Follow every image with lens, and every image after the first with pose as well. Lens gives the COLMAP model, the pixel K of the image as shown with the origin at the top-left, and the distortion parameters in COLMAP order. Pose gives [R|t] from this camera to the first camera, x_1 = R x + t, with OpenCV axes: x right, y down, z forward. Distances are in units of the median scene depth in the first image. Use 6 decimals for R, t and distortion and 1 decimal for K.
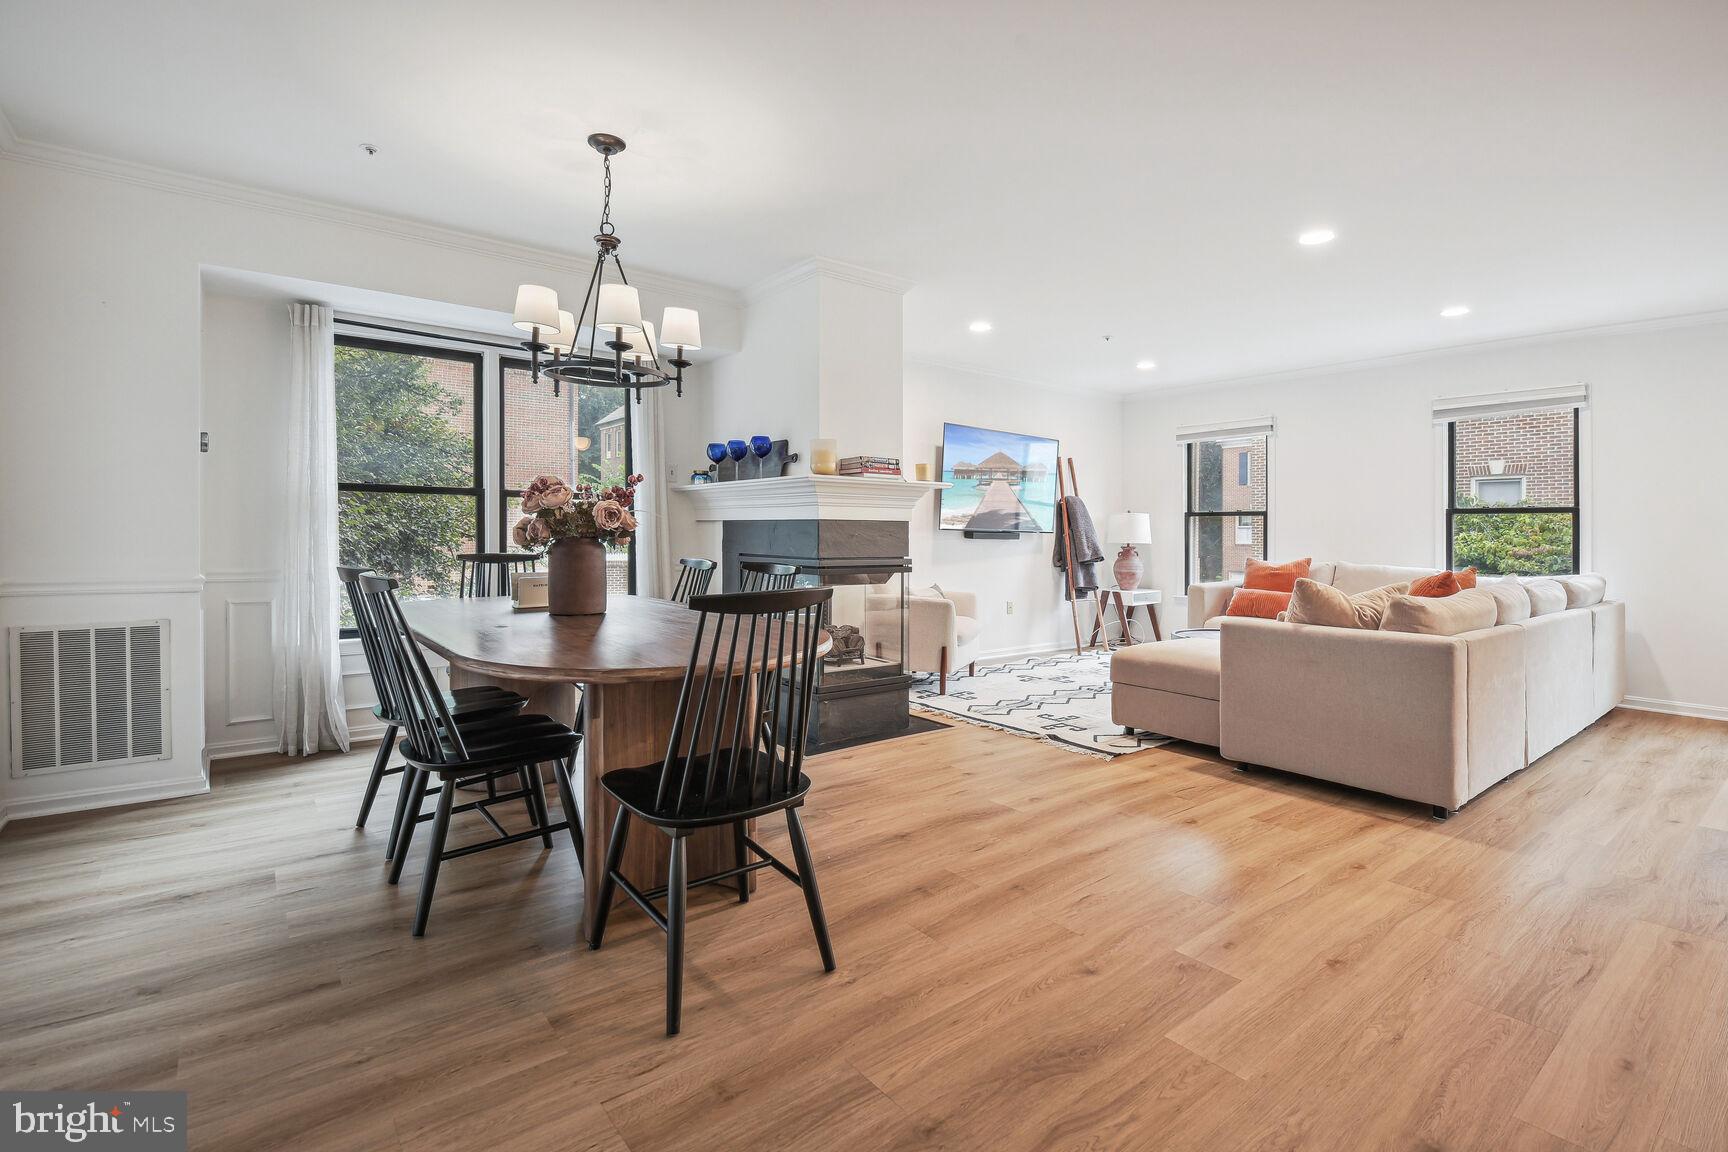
lens RADIAL K [[799.2, 0, 887.5], [0, 799.2, 527.6], [0, 0, 1]] dist [0.009789, -0.012928]
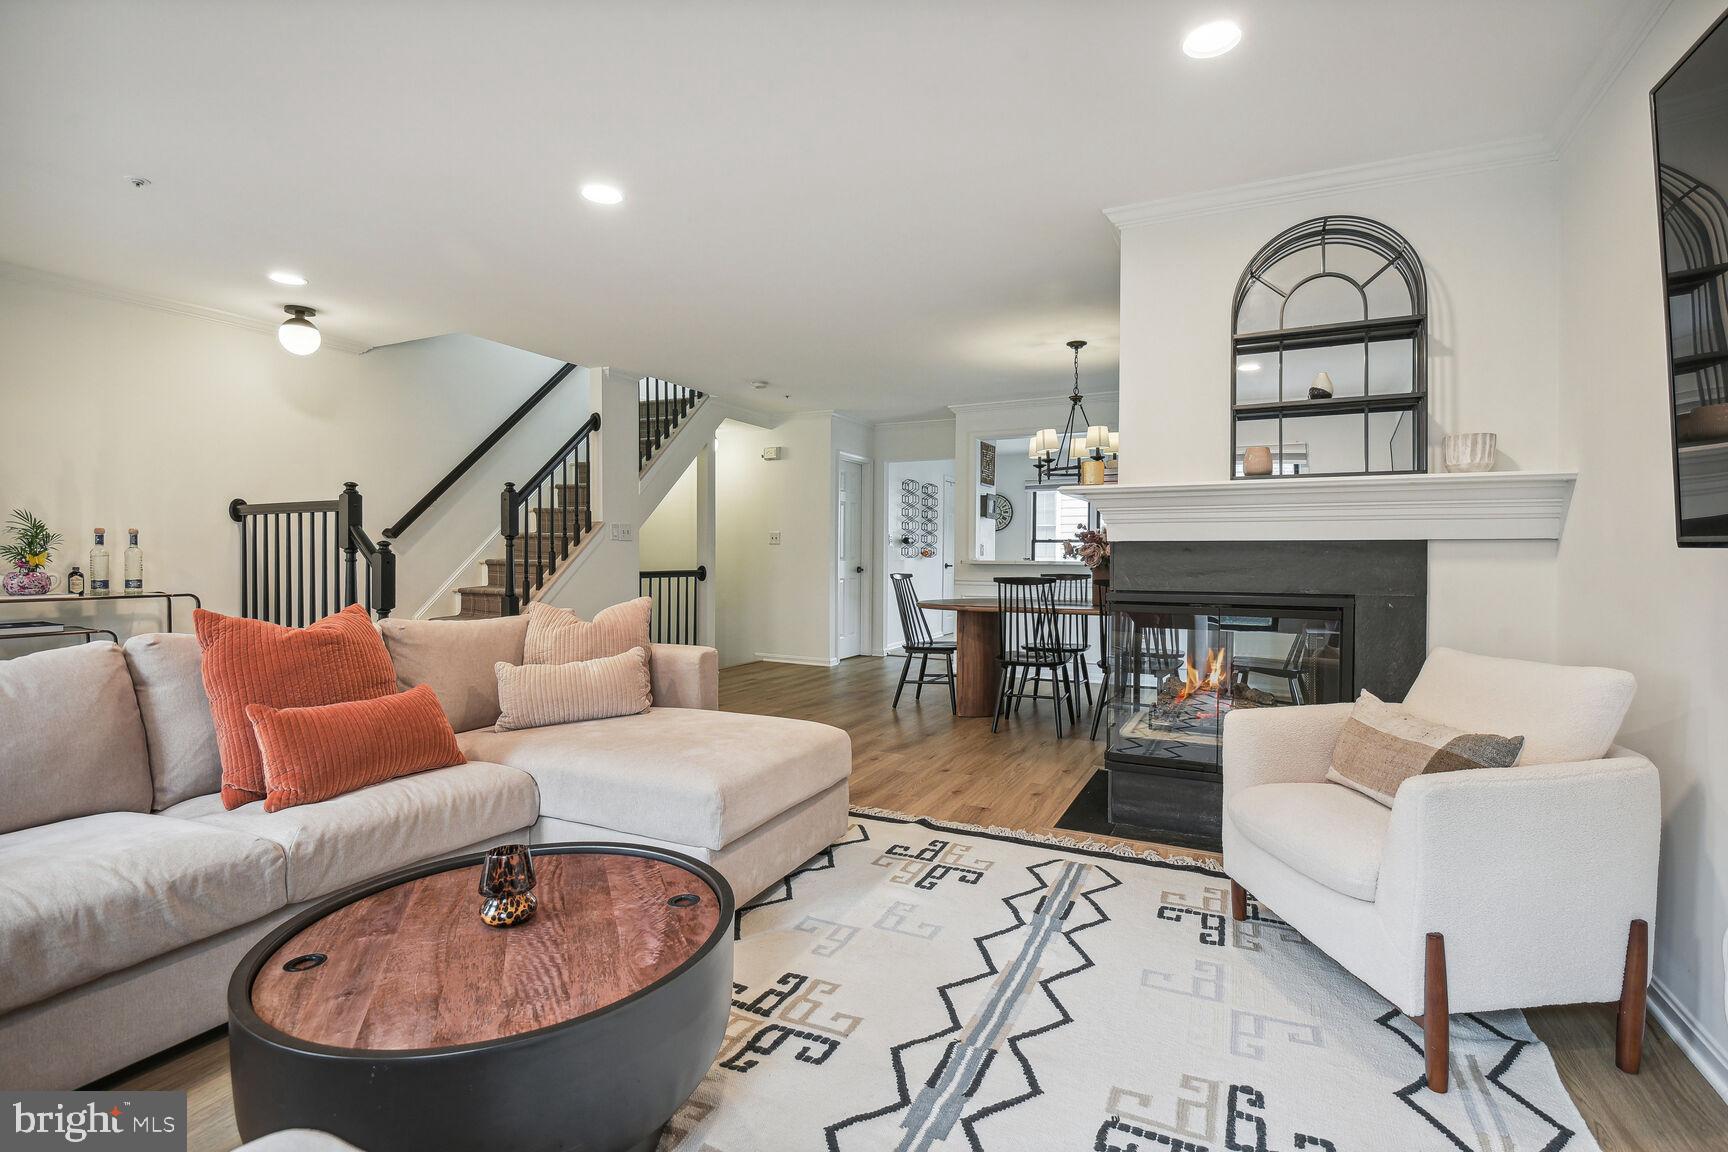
lens RADIAL K [[799.2, 0, 864.3], [0, 799.2, 562.4], [0, 0, 1]] dist [0.009789, -0.012928]
pose [[-0.912823, -0.010480, -0.408222, 0.523564], [-0.010975, 0.999939, -0.001130, 0.015524], [0.408209, 0.003449, -0.912882, 1.555790]]
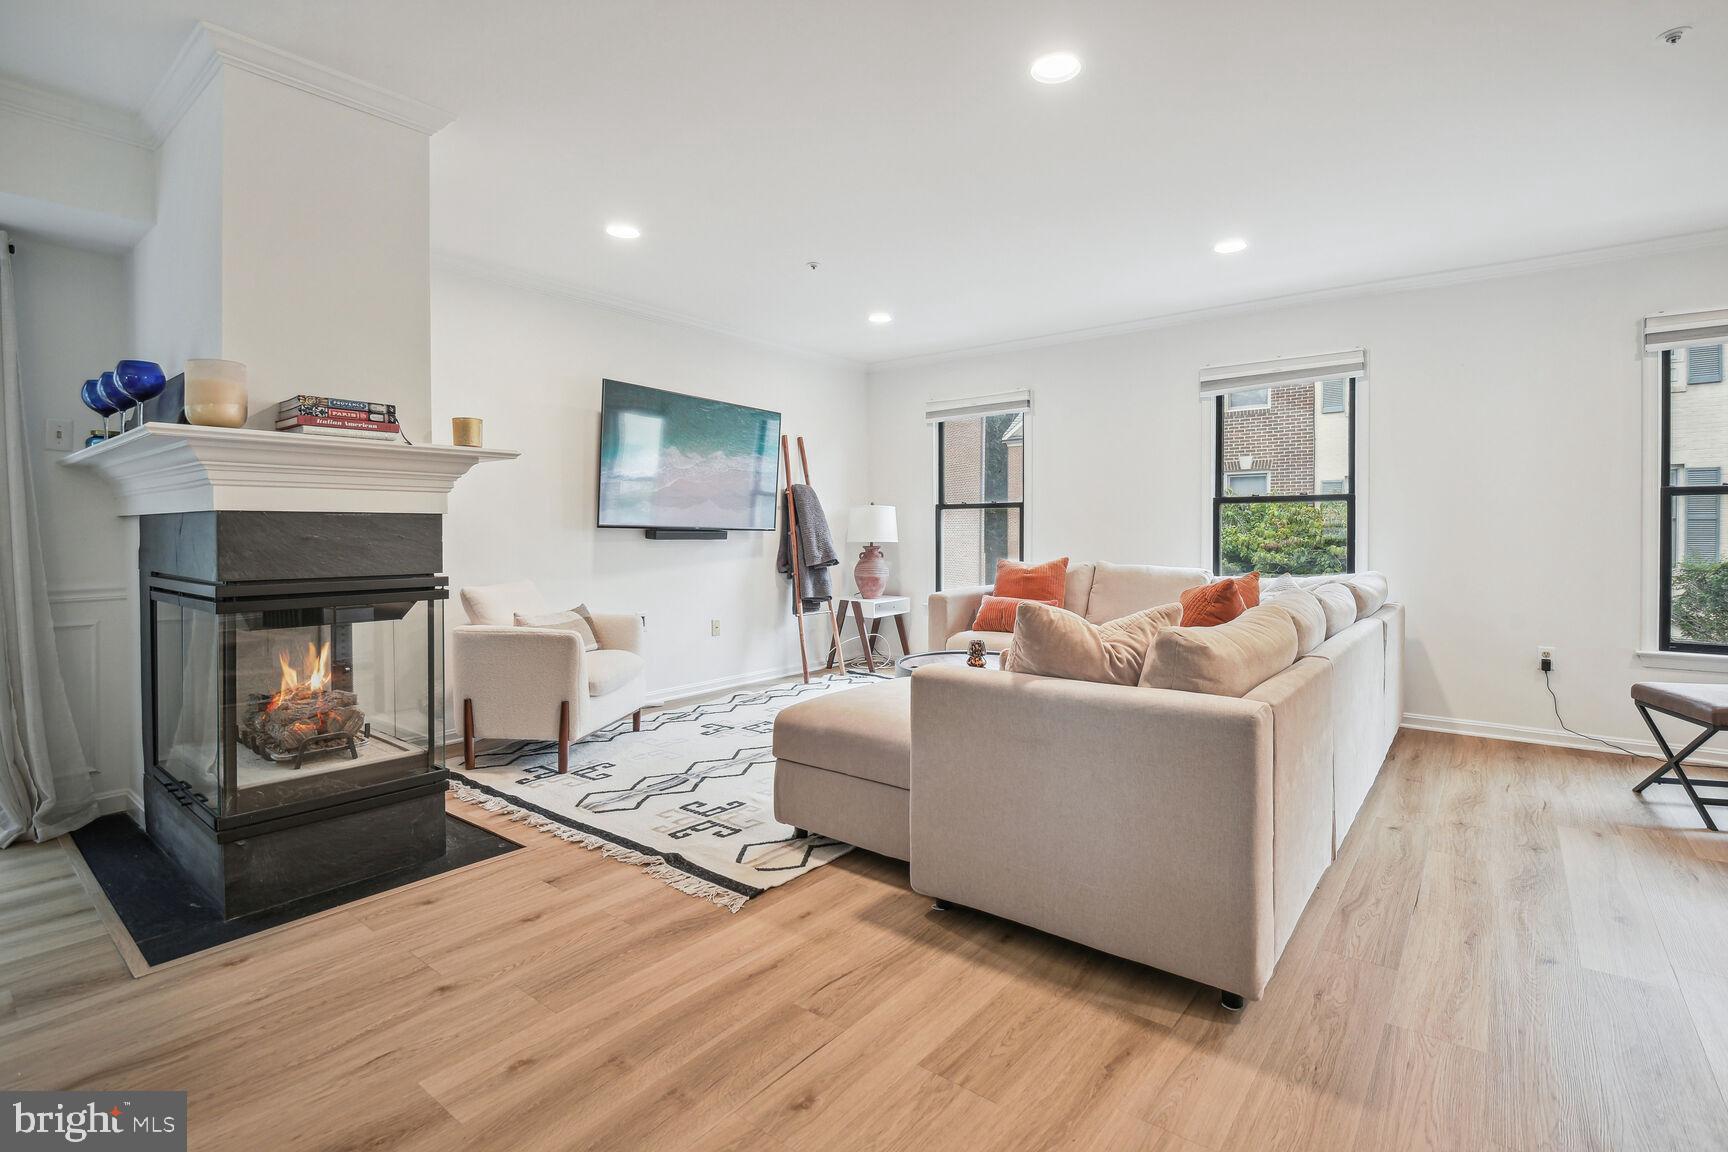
lens RADIAL K [[799.2, 0, 883.3], [0, 799.2, 548.1], [0, 0, 1]] dist [0.009789, -0.012928]
pose [[0.972660, -0.016140, 0.231670, 0.210148], [0.009570, 0.999520, 0.029454, 0.003003], [-0.232035, -0.026431, 0.972348, 0.336614]]
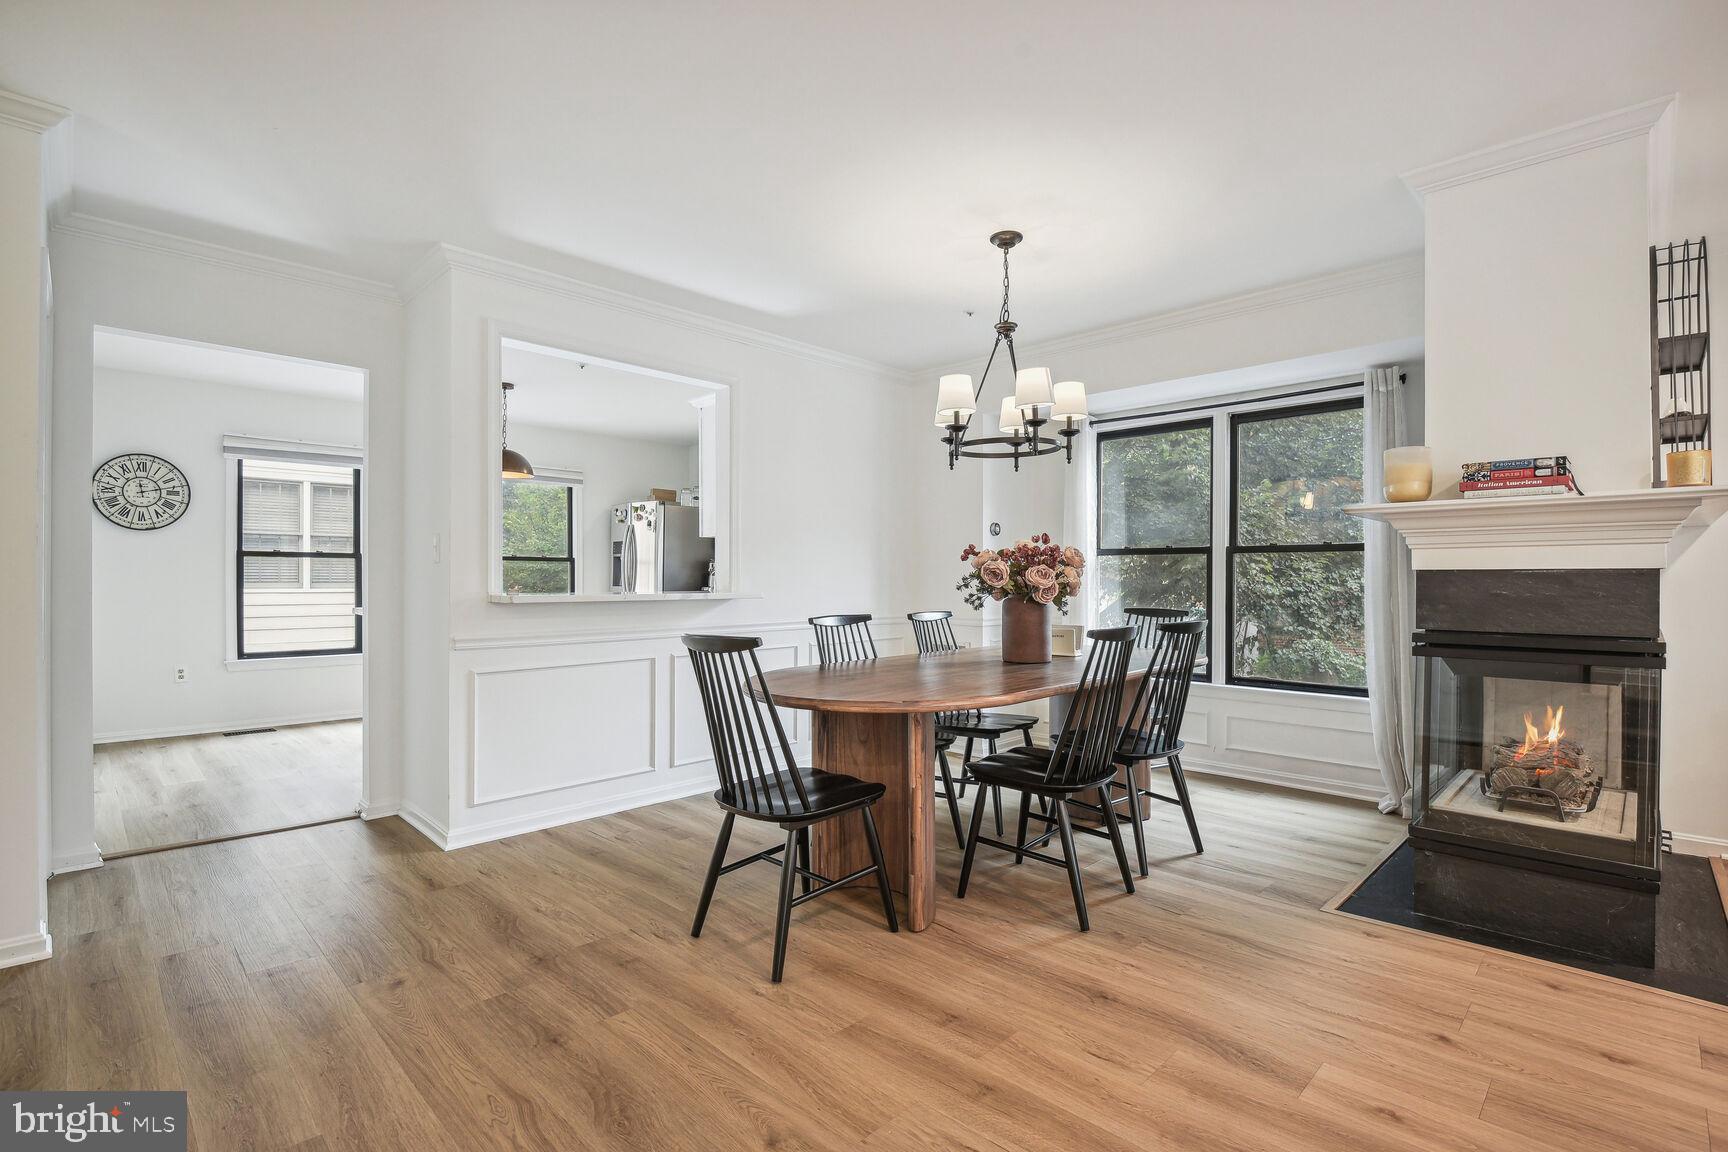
lens RADIAL K [[799.2, 0, 874.7], [0, 799.2, 564.0], [0, 0, 1]] dist [0.009789, -0.012928]
pose [[0.128598, -0.026528, -0.991342, 0.468736], [0.006974, 0.999642, -0.025845, -0.000972], [0.991672, -0.003590, 0.128737, 0.435401]]
